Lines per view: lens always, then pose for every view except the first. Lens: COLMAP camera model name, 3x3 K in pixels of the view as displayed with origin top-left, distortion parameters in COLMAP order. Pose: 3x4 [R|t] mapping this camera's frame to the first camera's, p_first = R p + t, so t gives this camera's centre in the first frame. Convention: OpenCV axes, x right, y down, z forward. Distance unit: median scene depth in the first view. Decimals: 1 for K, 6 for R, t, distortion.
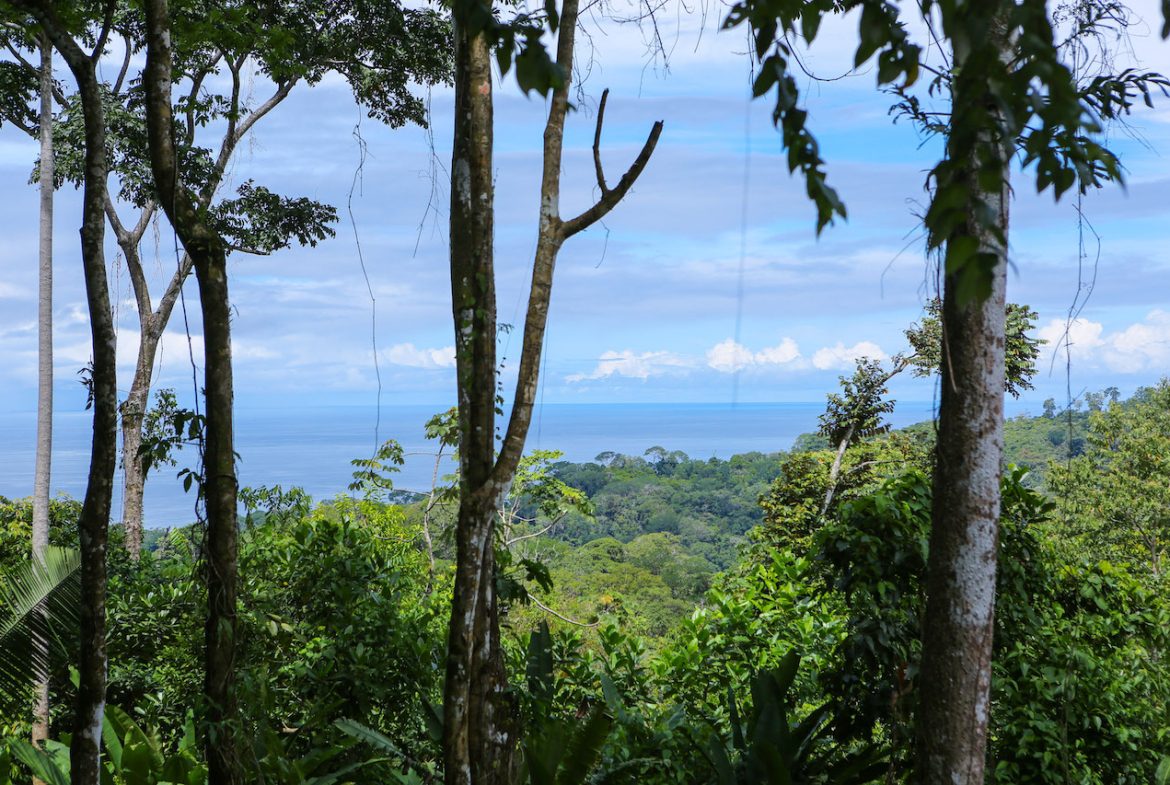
lens RADIAL K [[1977.6, 0, 534.9], [0, 1977.6, 419.5], [0, 0, 1]] dist [0.169870, 0.025913]
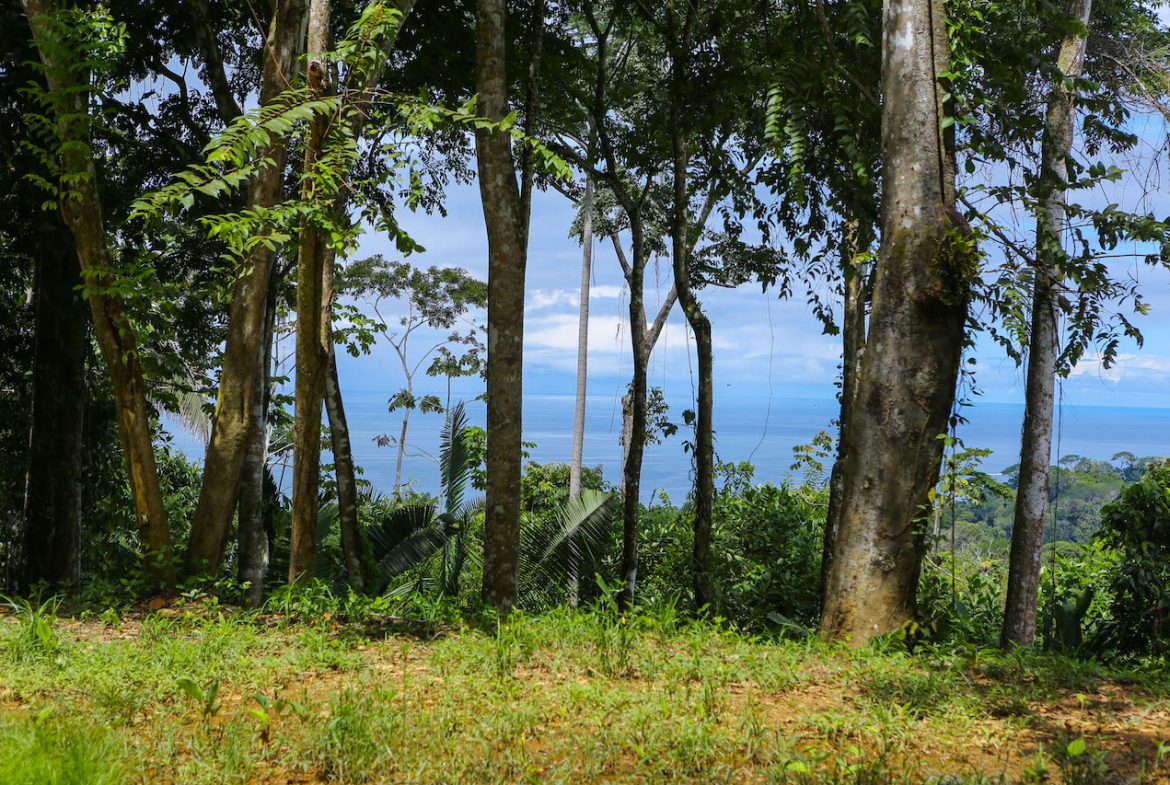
lens RADIAL K [[2363.5, 0, 585.0], [0, 2363.5, 392.5], [0, 0, 1]] dist [0.311592, -0.241841]
pose [[0.980552, 0.034464, -0.193212, 0.076278], [-0.035867, 0.999349, -0.003768, -0.004286], [0.192957, 0.010625, 0.981150, -0.574540]]
